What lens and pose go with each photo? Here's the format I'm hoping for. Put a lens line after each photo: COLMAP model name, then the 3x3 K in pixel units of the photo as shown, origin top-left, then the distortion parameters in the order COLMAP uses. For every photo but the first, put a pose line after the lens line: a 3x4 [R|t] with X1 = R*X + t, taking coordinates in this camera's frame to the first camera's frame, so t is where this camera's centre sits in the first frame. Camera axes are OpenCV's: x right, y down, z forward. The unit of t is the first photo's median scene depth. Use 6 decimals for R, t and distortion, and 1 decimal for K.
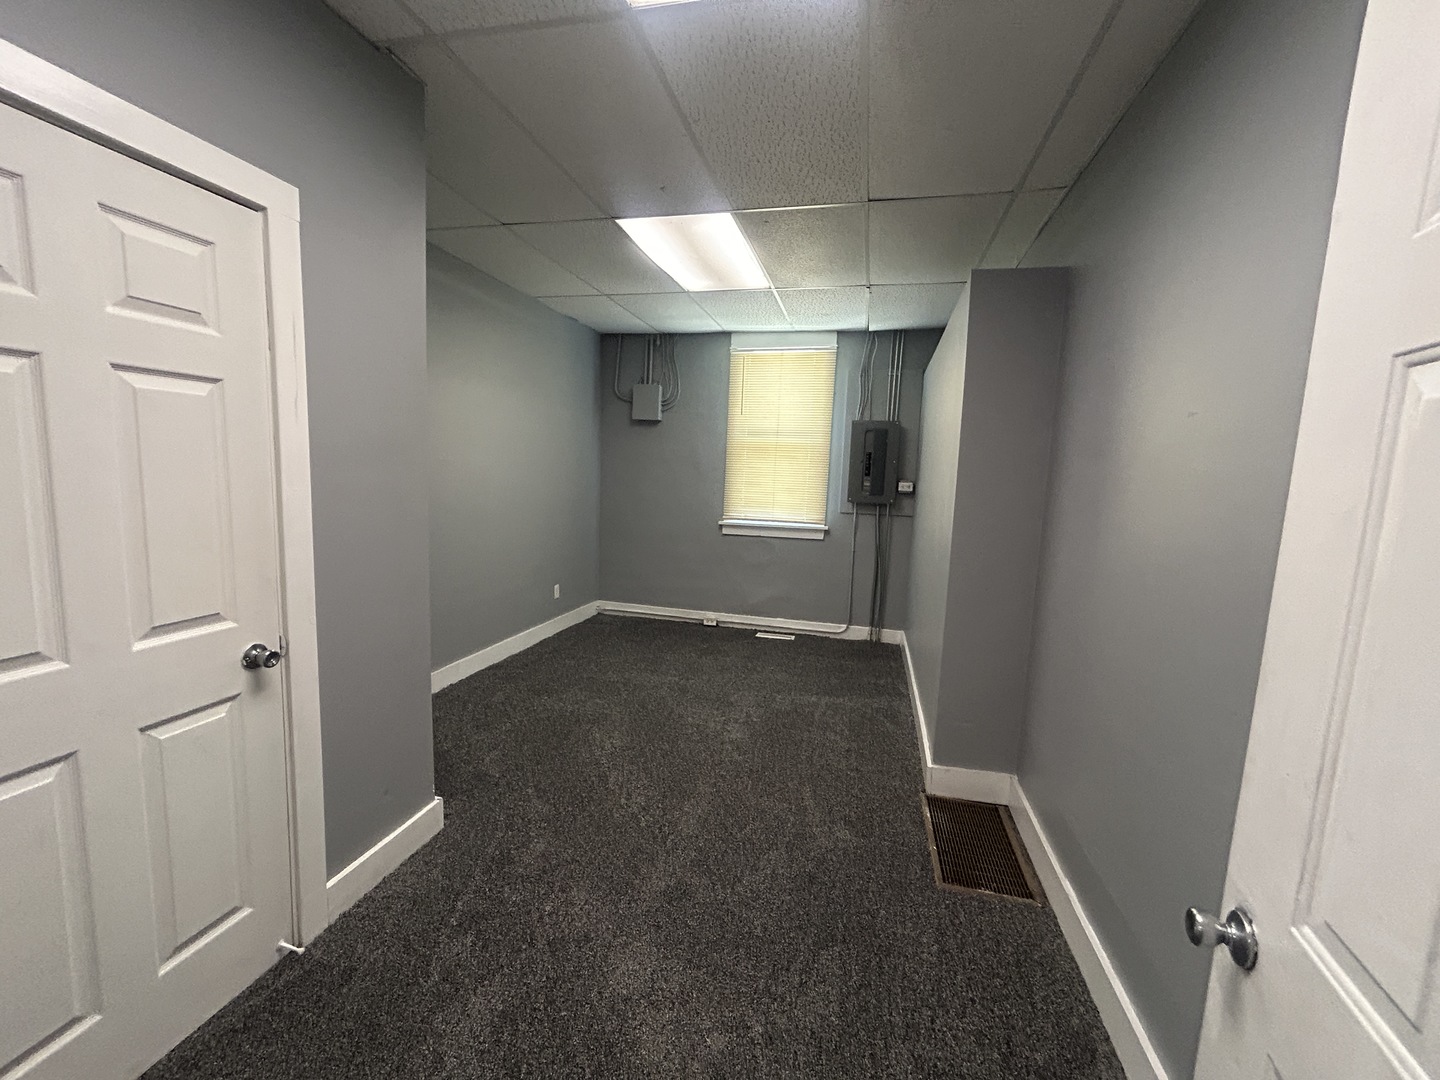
lens RADIAL K [[583.1, 0, 720.0], [0, 583.1, 540.0], [0, 0, 1]] dist [0.001620, 0.000333]
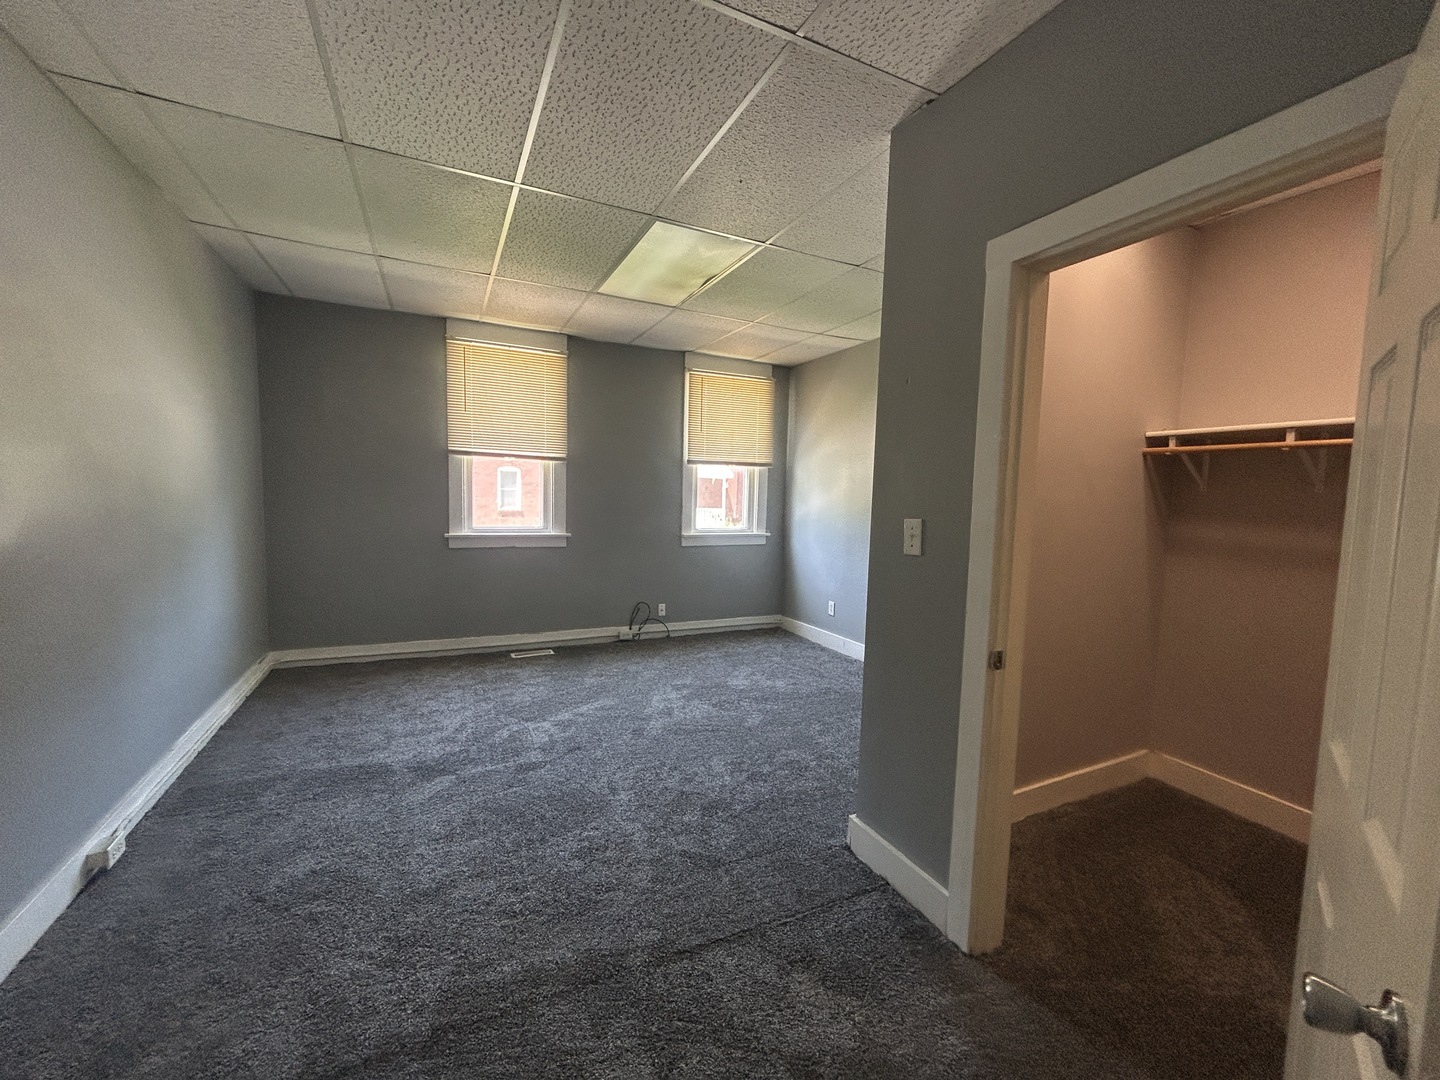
lens RADIAL K [[583.1, 0, 720.0], [0, 583.1, 540.0], [0, 0, 1]] dist [0.001620, 0.000333]
pose [[0.779721, -0.060457, 0.623201, -0.234332], [0.063822, 0.997817, 0.016947, -0.012934], [-0.622866, 0.026560, 0.781878, 0.071131]]
